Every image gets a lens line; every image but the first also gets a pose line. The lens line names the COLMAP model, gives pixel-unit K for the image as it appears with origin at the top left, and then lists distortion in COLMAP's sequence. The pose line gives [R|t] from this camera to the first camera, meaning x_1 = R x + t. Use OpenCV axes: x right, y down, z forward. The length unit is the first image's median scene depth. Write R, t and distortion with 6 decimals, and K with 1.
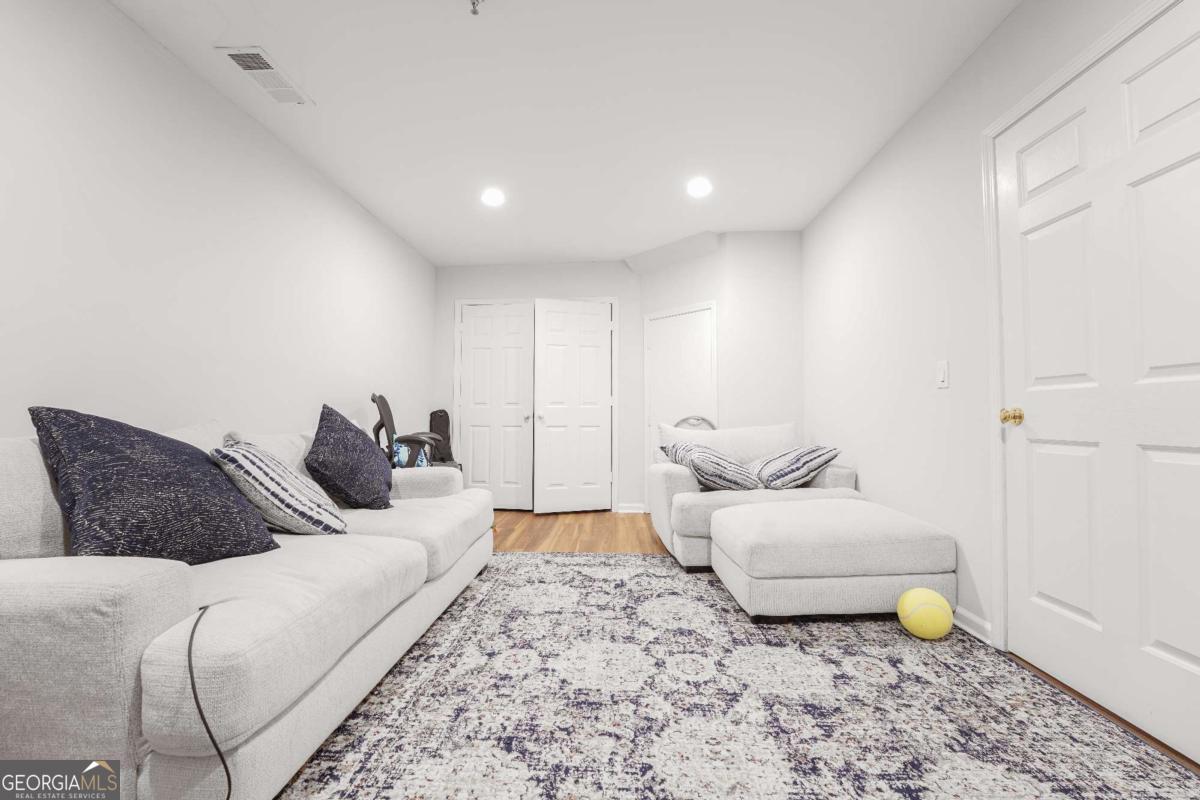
lens RADIAL K [[487.7, 0, 601.5], [0, 487.7, 404.5], [0, 0, 1]] dist [-0.023183, -0.000280]
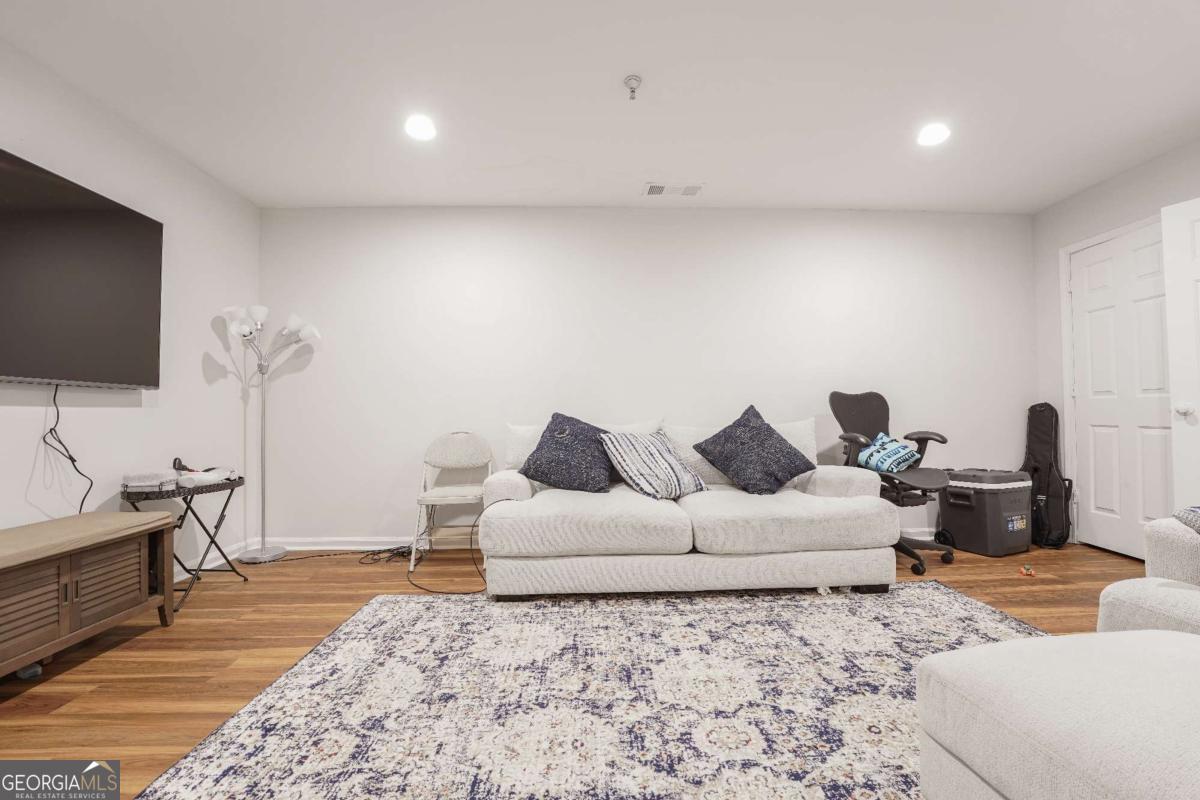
lens RADIAL K [[487.7, 0, 605.3], [0, 487.7, 402.3], [0, 0, 1]] dist [-0.023183, -0.000280]
pose [[0.100479, -0.028506, -0.994531, 0.900182], [0.033428, 0.999122, -0.025260, 0.016956], [0.994377, -0.030707, 0.101344, 0.707001]]
